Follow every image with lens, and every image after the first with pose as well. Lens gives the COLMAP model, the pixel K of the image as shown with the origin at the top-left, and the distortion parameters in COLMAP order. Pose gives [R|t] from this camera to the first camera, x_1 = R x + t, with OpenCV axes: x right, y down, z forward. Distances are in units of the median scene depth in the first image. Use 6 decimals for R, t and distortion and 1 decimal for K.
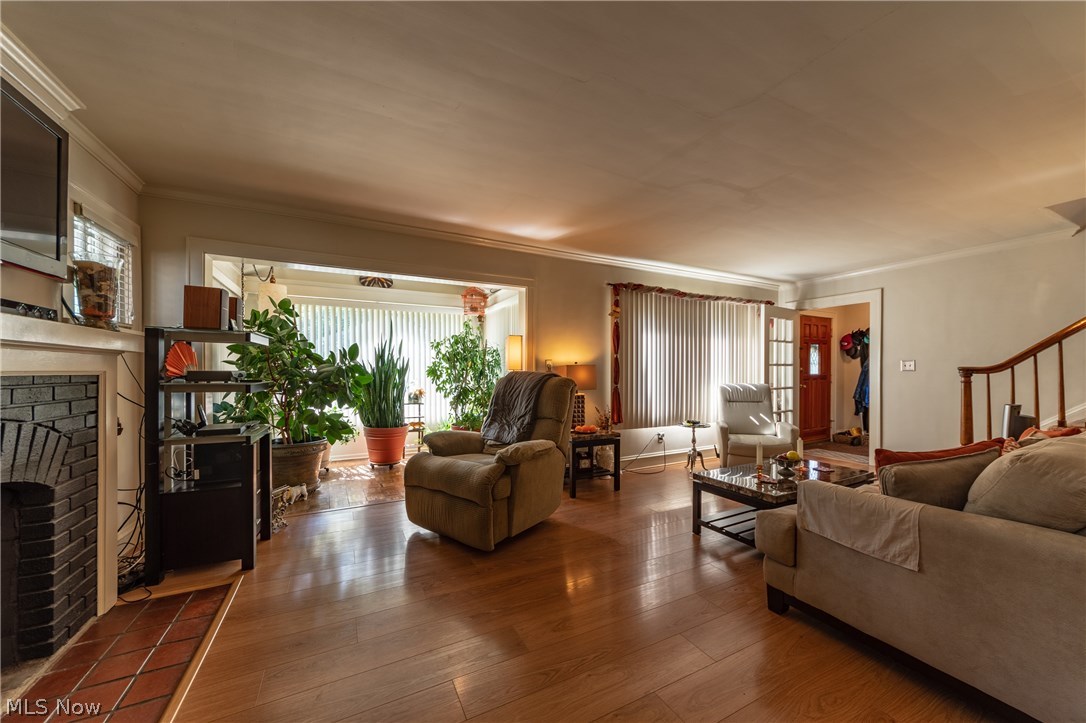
lens RADIAL K [[390.8, 0, 540.1], [0, 390.8, 373.4], [0, 0, 1]] dist [-0.001000, 0.000113]
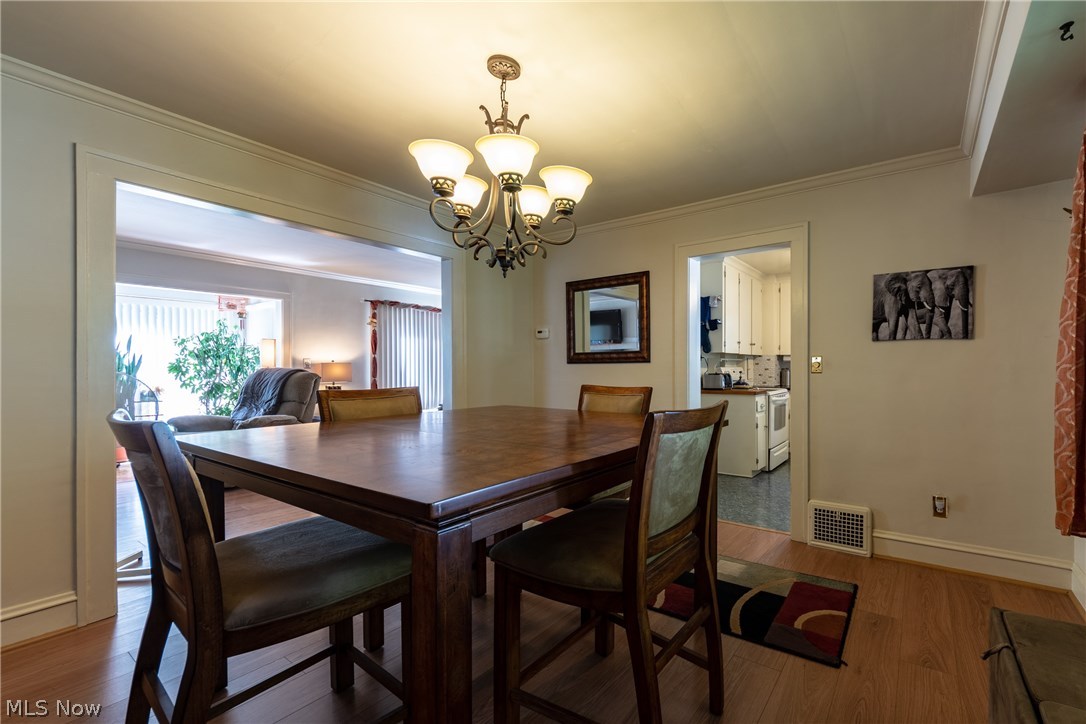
lens RADIAL K [[445.5, 0, 658.8], [0, 445.5, 370.3], [0, 0, 1]] dist [-0.014872, -0.000198]
pose [[0.839897, -0.002081, 0.542742, 0.183235], [0.001943, 0.999998, 0.000828, 0.003571], [-0.542743, 0.000359, 0.839899, -0.716594]]
